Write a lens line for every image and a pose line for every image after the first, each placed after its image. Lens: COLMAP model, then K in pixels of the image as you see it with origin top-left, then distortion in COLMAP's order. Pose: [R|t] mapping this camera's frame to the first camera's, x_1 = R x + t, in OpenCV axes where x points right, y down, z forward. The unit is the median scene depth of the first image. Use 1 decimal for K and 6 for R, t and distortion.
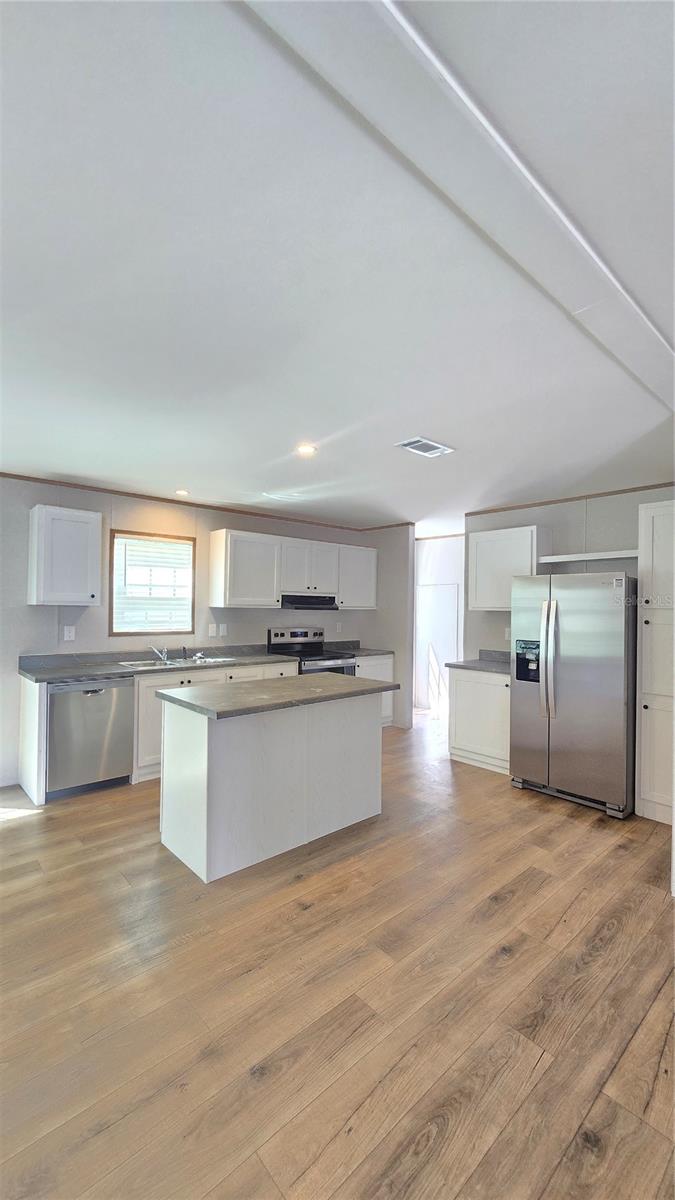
lens RADIAL K [[491.6, 0, 336.1], [0, 491.6, 603.6], [0, 0, 1]] dist [0.001886, 0.000482]
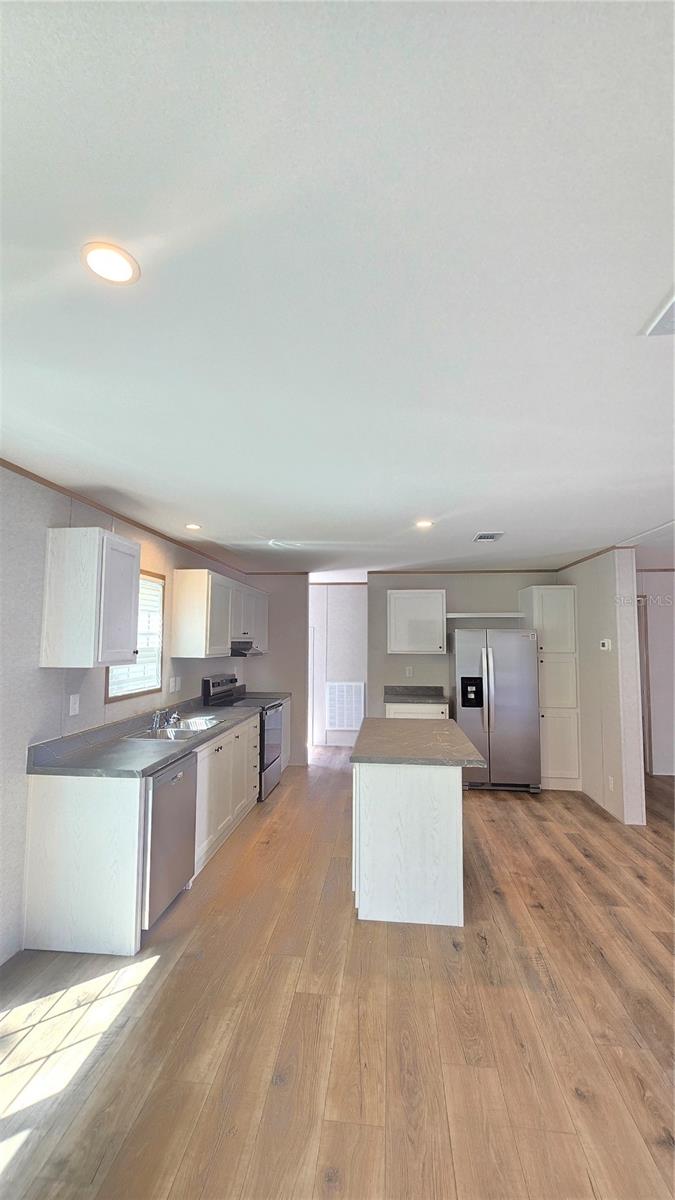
lens RADIAL K [[491.6, 0, 336.1], [0, 491.6, 603.6], [0, 0, 1]] dist [0.001886, 0.000482]
pose [[0.744460, 0.040671, 0.666427, -0.711106], [0.000702, 0.998095, -0.061697, -0.038695], [-0.667667, 0.046399, 0.743013, 0.208917]]
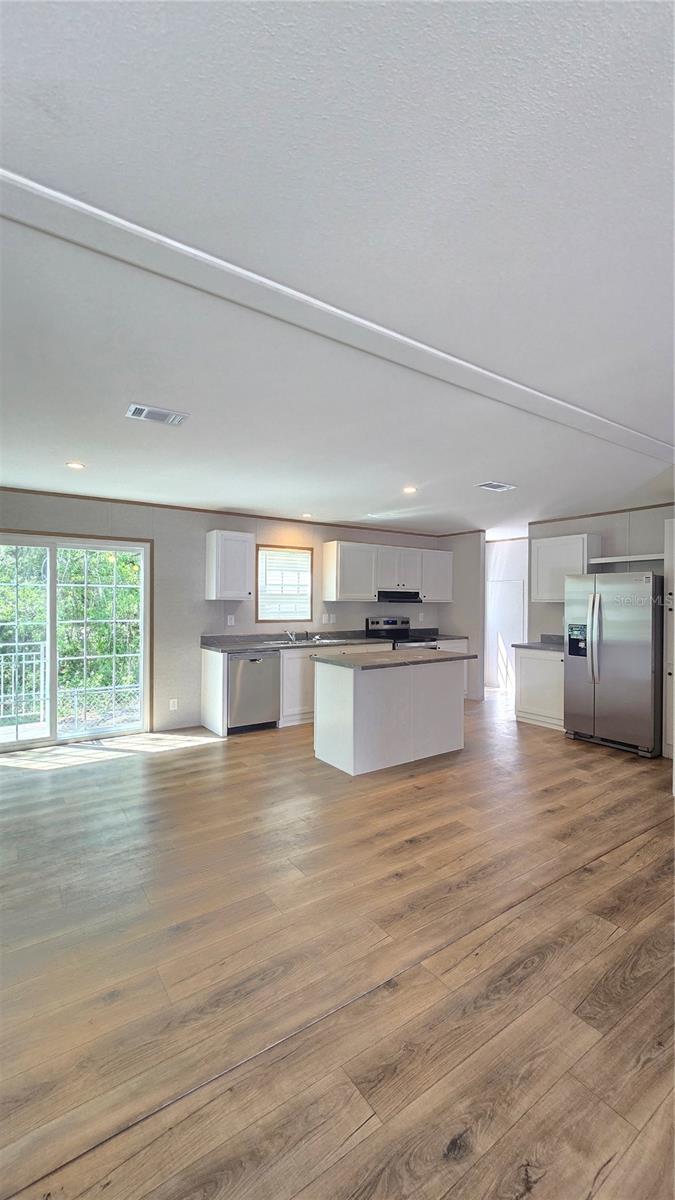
lens RADIAL K [[491.6, 0, 336.1], [0, 491.6, 603.6], [0, 0, 1]] dist [0.001886, 0.000482]
pose [[0.991820, -0.006072, -0.127502, -0.067253], [0.007281, 0.999933, 0.009022, 0.003041], [0.127438, -0.009876, 0.991797, -0.325509]]
